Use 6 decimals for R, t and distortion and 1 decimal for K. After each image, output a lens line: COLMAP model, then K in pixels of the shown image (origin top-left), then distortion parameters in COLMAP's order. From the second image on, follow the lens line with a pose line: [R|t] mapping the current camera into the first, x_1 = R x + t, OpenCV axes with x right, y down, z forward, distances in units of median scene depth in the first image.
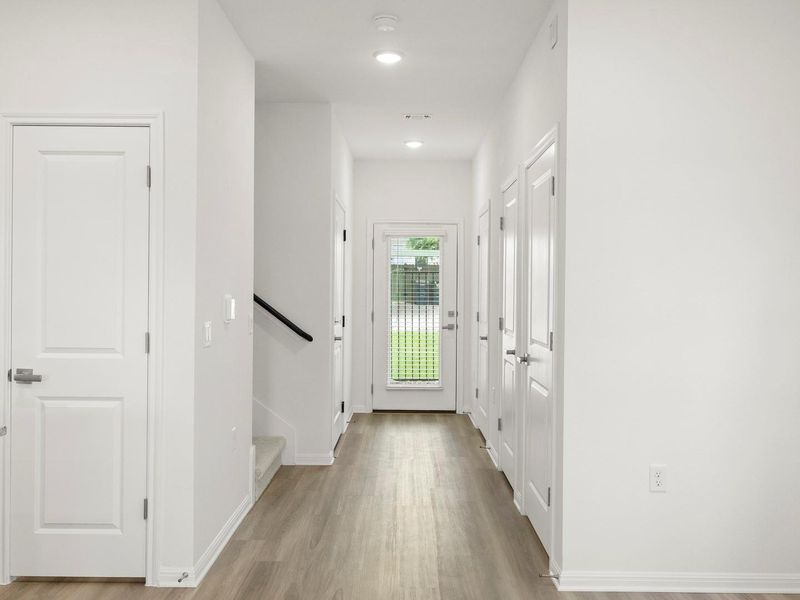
lens RADIAL K [[377.8, 0, 400.4], [0, 377.8, 294.0], [0, 0, 1]] dist [-0.000372, 0.000448]
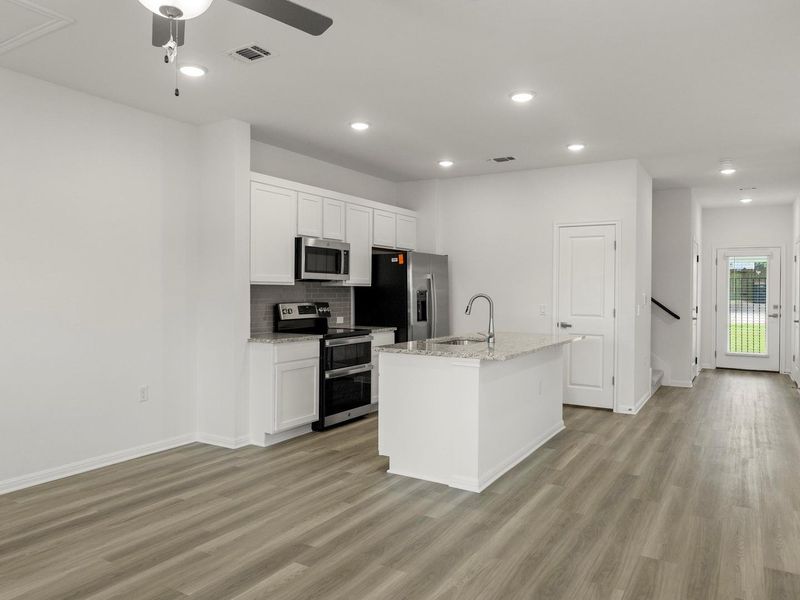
lens RADIAL K [[565.6, 0, 400.0], [0, 565.6, 300.0], [0, 0, 1]] dist [-0.001915, 0.001328]
pose [[0.851751, 0.004618, -0.523926, 0.052019], [-0.002789, 0.999987, 0.004280, 0.025643], [0.523939, -0.002184, 0.851753, -2.250219]]
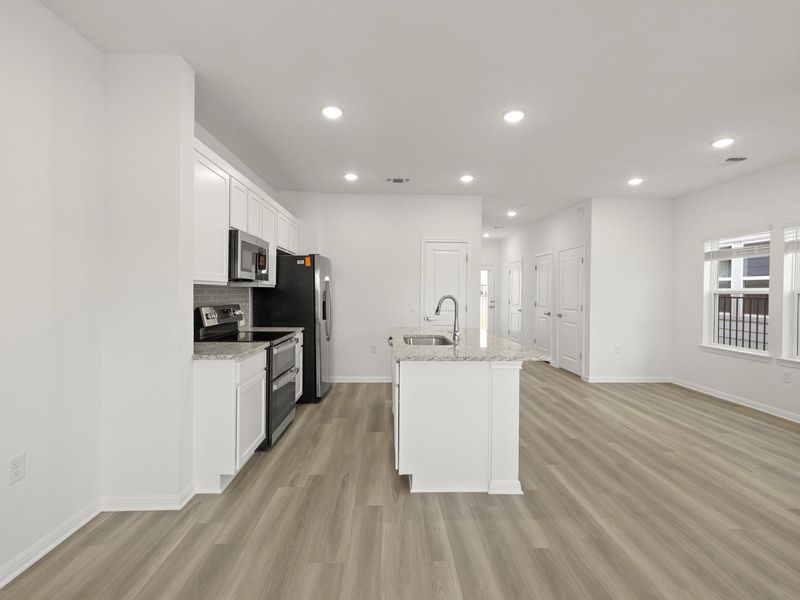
lens RADIAL K [[377.8, 0, 400.4], [0, 377.8, 294.0], [0, 0, 1]] dist [-0.000372, 0.000448]
pose [[0.999609, -0.001527, 0.027928, -1.056879], [0.001632, 0.999992, -0.003723, 0.010794], [-0.027922, 0.003767, 0.999603, -1.802195]]
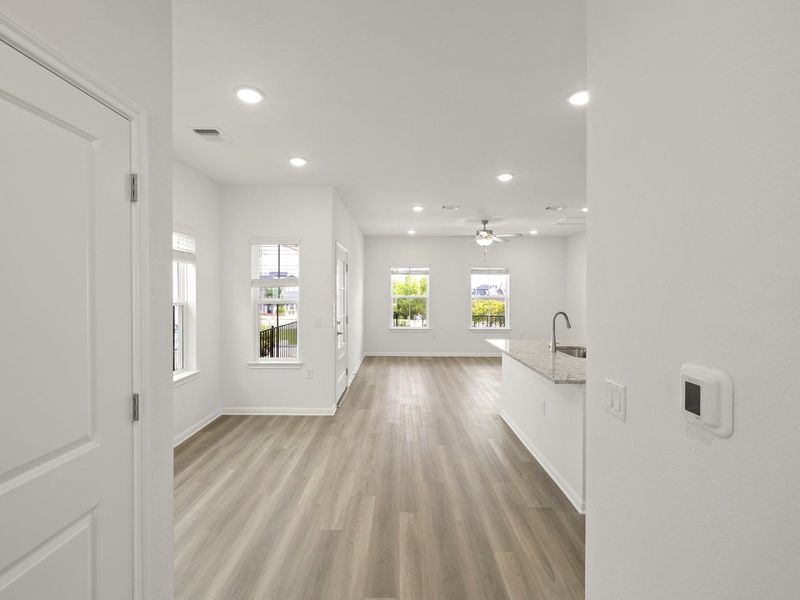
lens RADIAL K [[377.8, 0, 400.4], [0, 377.8, 294.0], [0, 0, 1]] dist [-0.000372, 0.000448]
pose [[-0.999917, -0.012787, 0.001835, -0.079866], [-0.012760, 0.999819, 0.014105, -0.083538], [-0.002015, 0.014081, -0.999899, 1.497636]]
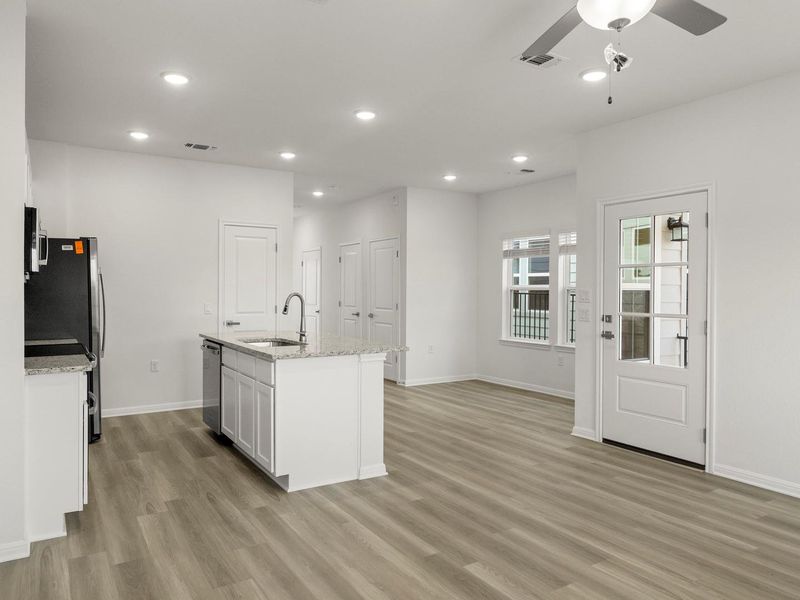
lens RADIAL K [[566.5, 0, 403.6], [0, 566.5, 294.4], [0, 0, 1]] dist [-0.003424, 0.002625]
pose [[0.848126, -0.009191, 0.529716, -1.606800], [0.008013, 0.999958, 0.004521, 0.009600], [-0.529735, 0.000410, 0.848163, -2.291835]]
